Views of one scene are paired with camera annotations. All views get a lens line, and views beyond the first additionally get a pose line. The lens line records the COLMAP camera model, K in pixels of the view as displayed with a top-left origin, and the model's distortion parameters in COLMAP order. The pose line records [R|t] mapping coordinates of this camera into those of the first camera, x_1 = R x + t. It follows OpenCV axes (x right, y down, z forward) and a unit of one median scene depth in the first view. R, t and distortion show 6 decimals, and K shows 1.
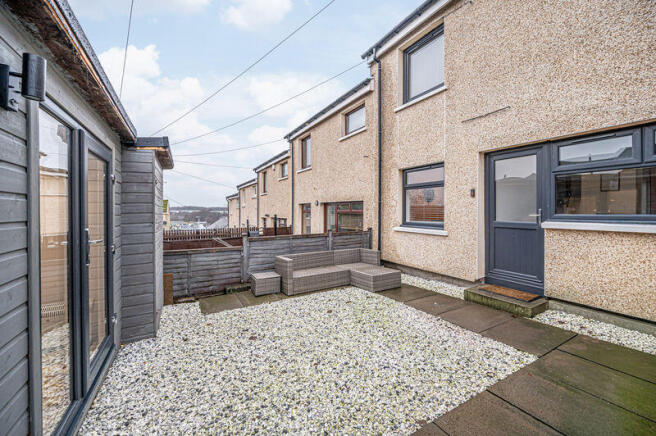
lens RADIAL K [[260.1, 0, 331.3], [0, 260.1, 212.5], [0, 0, 1]] dist [-0.004410, 0.000042]
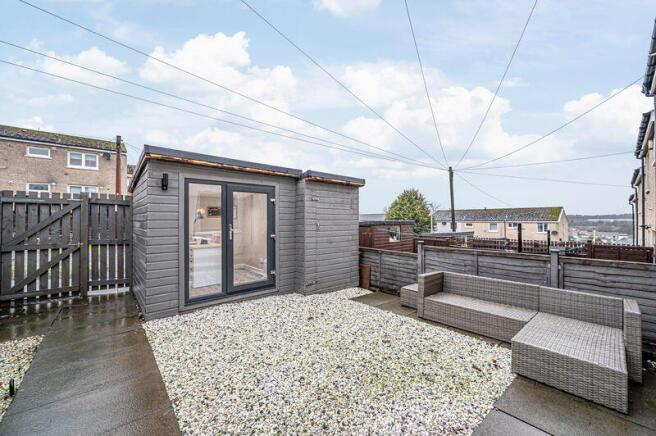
lens RADIAL K [[260.1, 0, 332.8], [0, 260.1, 216.8], [0, 0, 1]] dist [-0.004410, 0.000042]
pose [[0.204505, -0.004416, -0.978856, 0.623043], [-0.011167, 0.999914, -0.006844, 0.001949], [0.978802, 0.012330, 0.204438, 0.556617]]
